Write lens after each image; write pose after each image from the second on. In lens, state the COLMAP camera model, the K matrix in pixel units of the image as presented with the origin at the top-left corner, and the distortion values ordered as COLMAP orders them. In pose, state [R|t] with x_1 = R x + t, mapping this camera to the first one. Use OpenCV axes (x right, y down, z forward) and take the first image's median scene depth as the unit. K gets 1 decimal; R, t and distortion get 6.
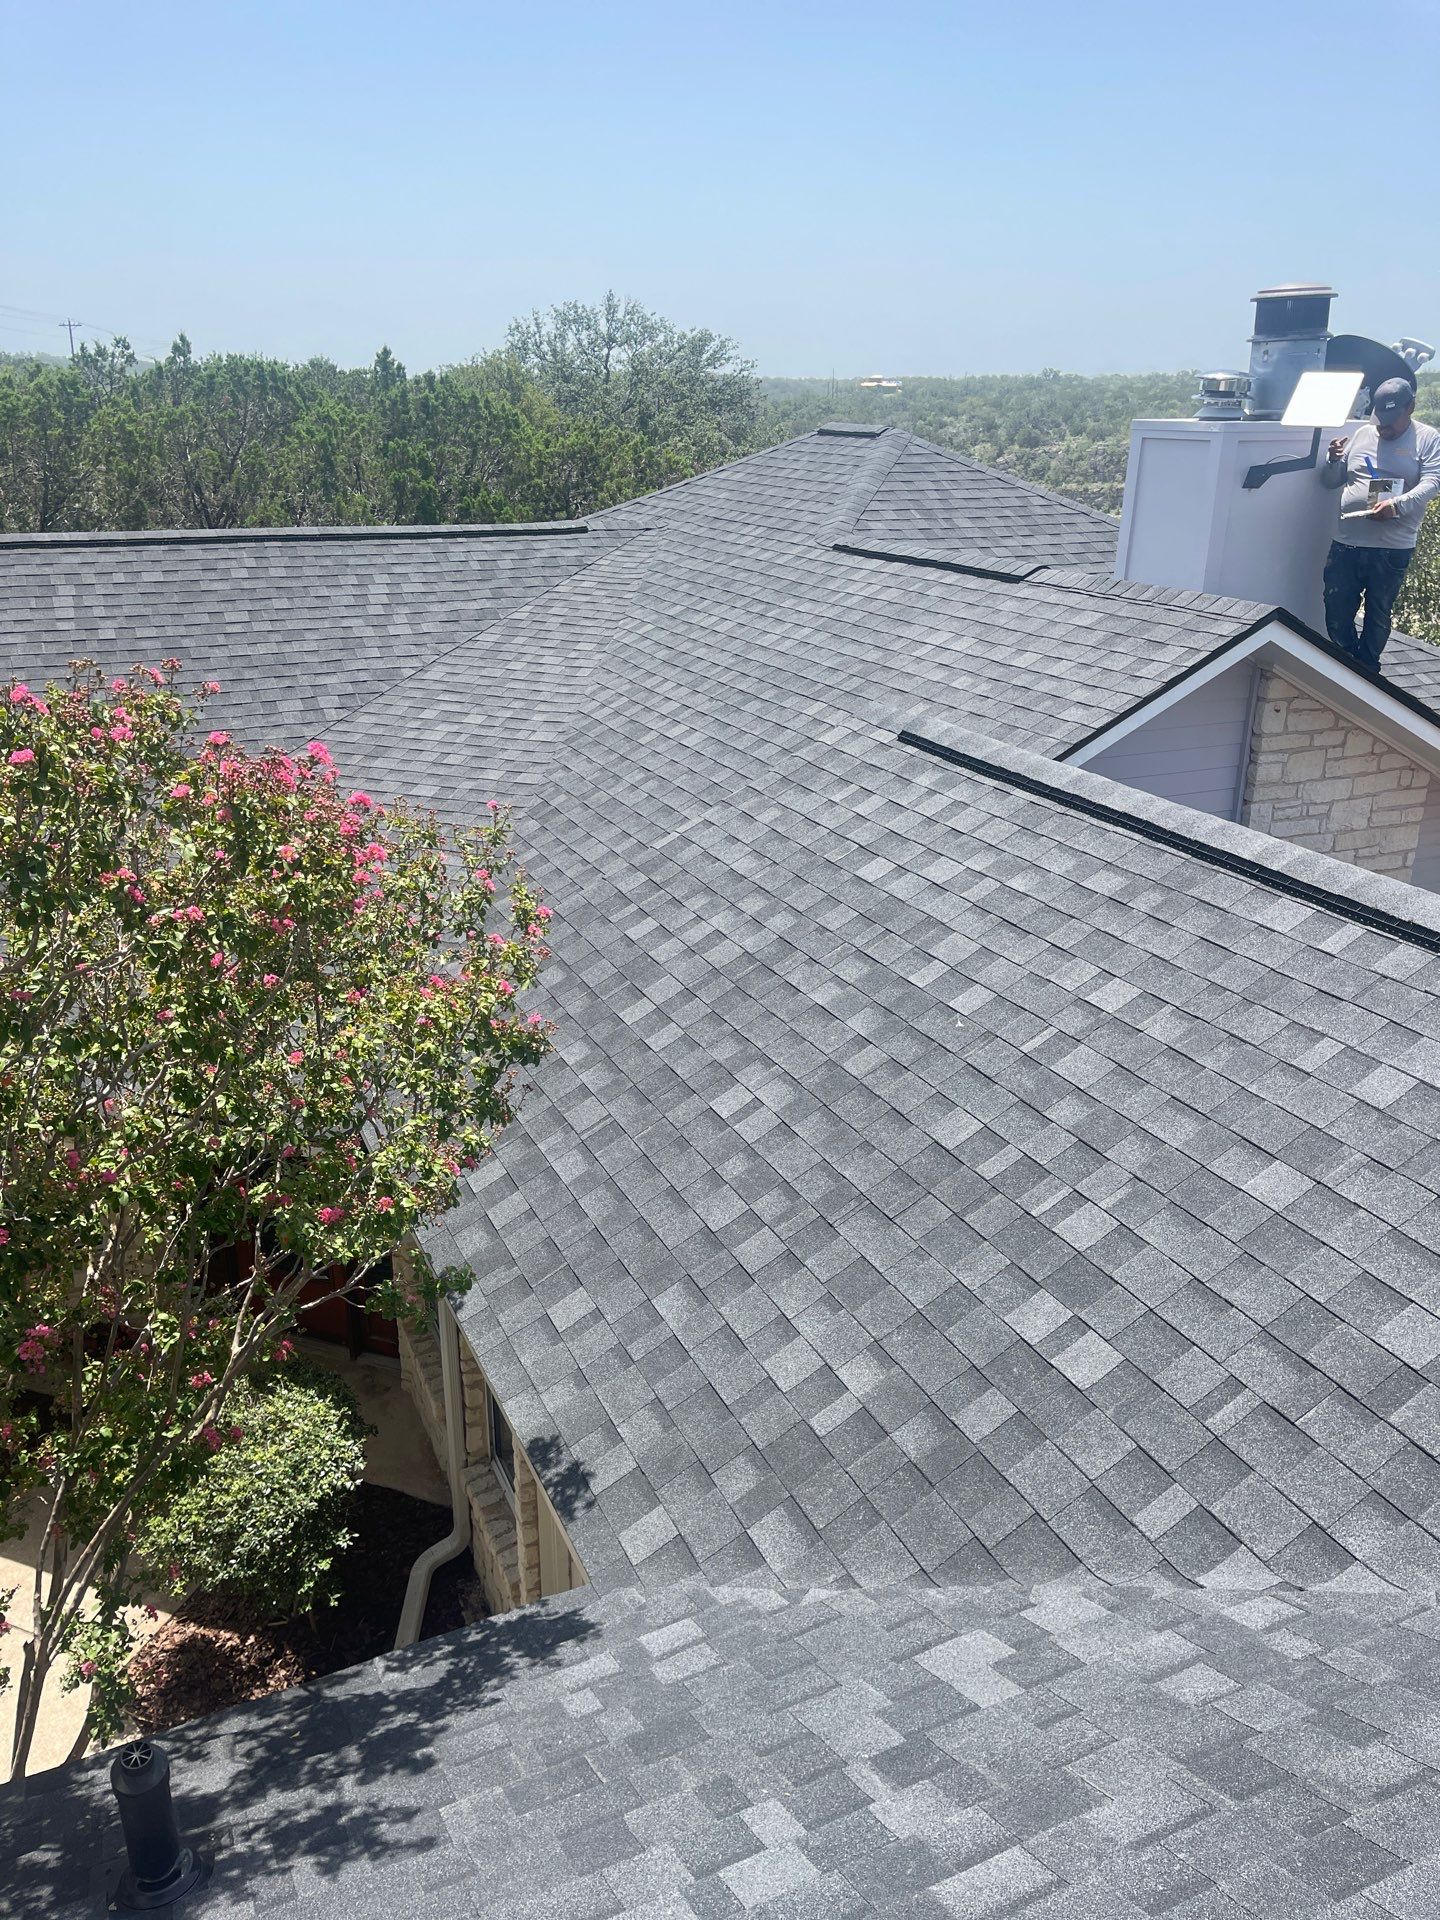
lens RADIAL K [[1434.1, 0, 731.1], [0, 1434.1, 950.1], [0, 0, 1]] dist [0.064793, -0.104308]
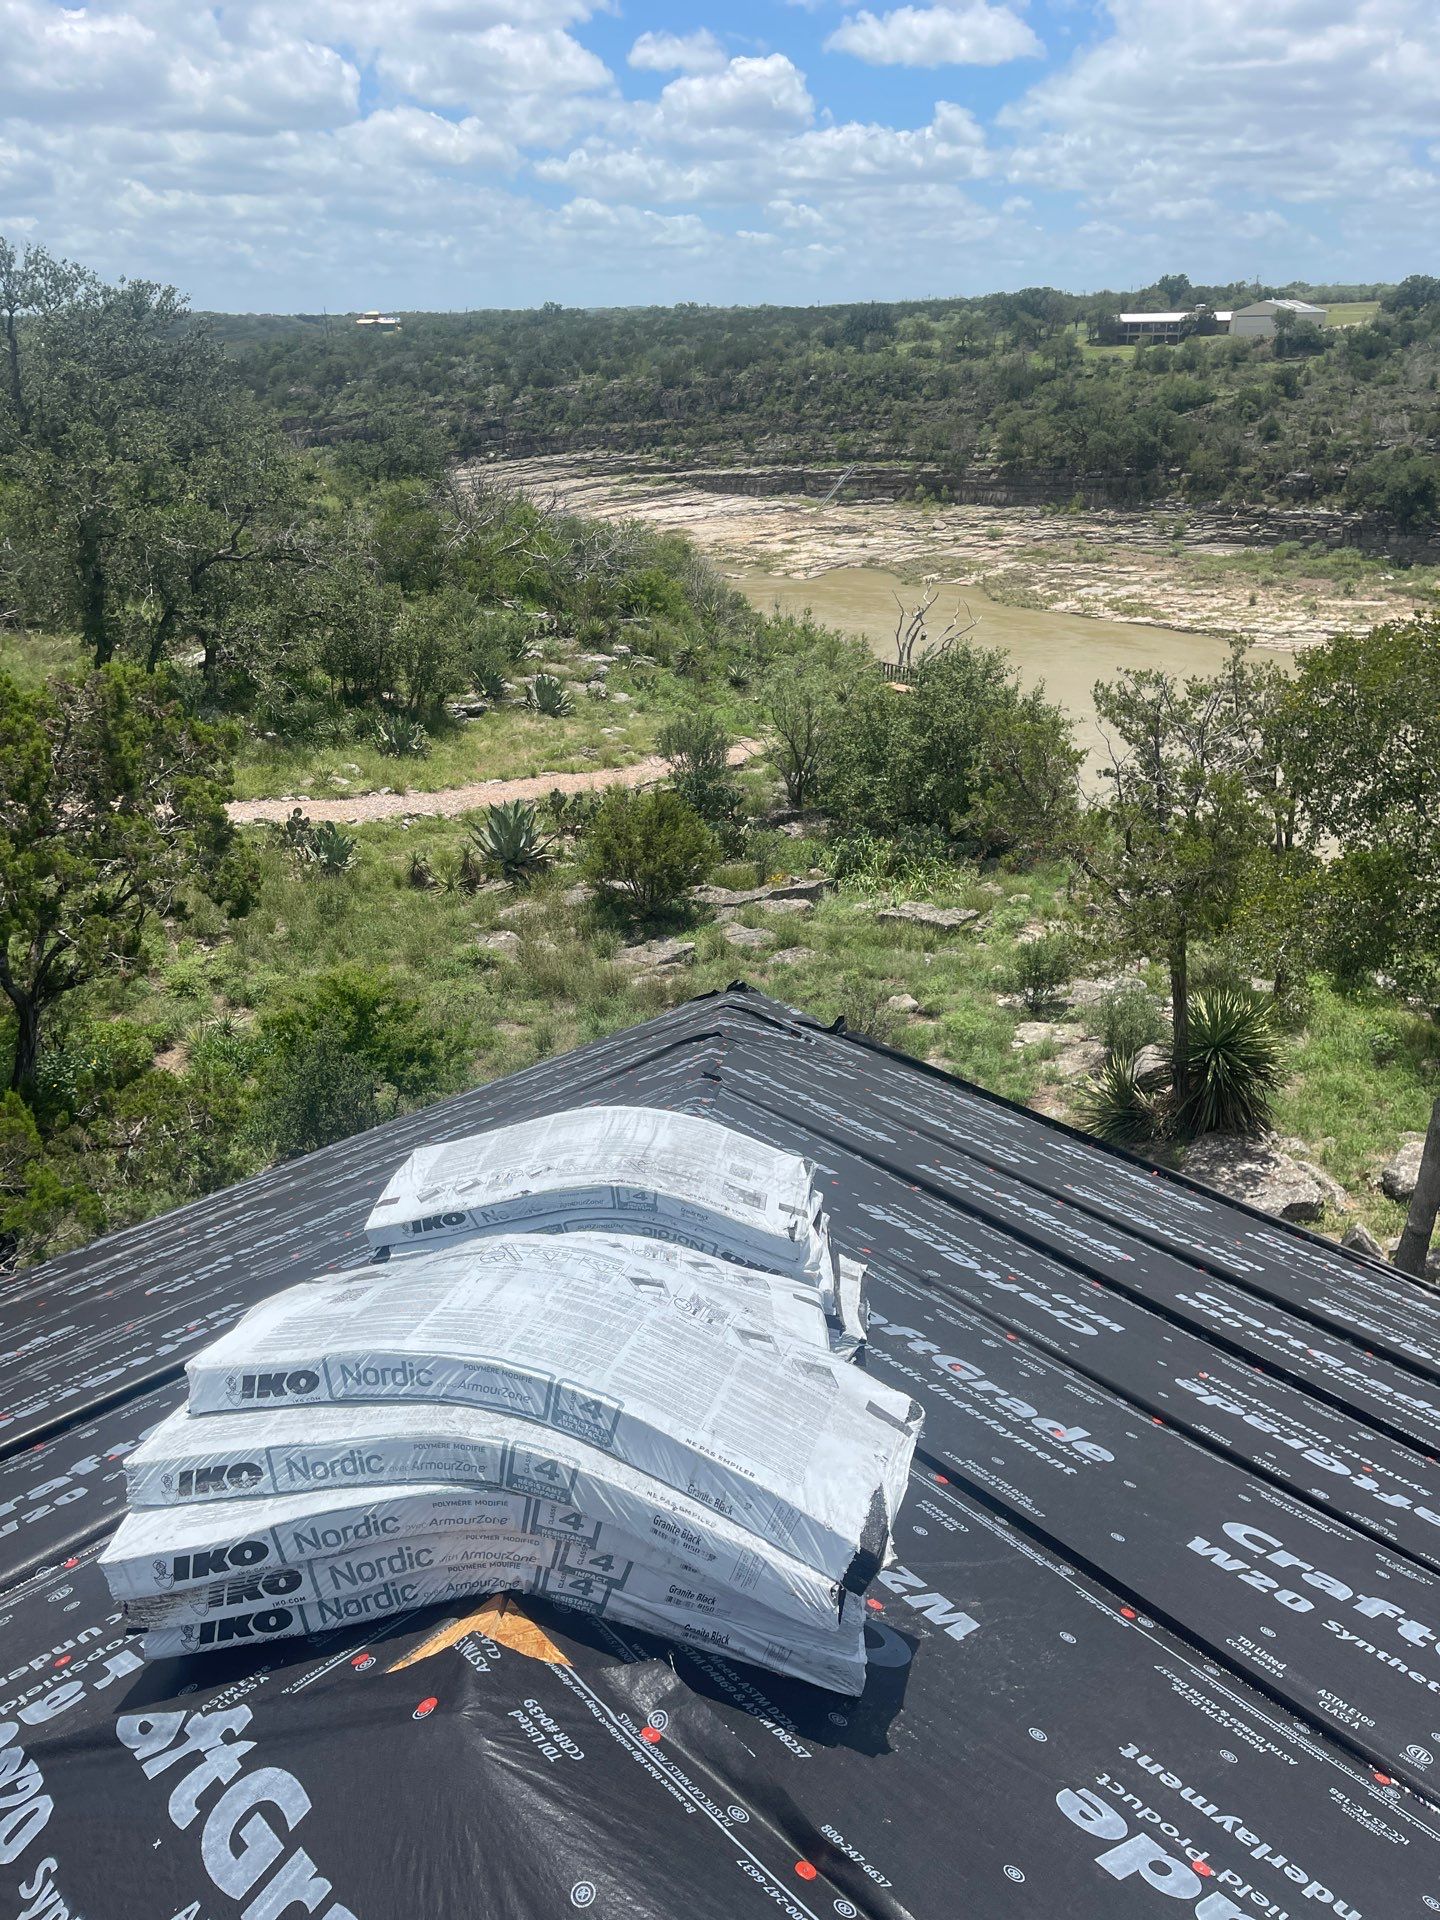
lens RADIAL K [[1439.3, 0, 717.2], [0, 1439.3, 953.6], [0, 0, 1]] dist [0.061324, -0.072094]
pose [[0.952975, -0.138217, 0.269695, 0.107635], [0.127582, 0.990208, 0.056663, -0.694178], [-0.274886, -0.019590, 0.961277, 1.438481]]
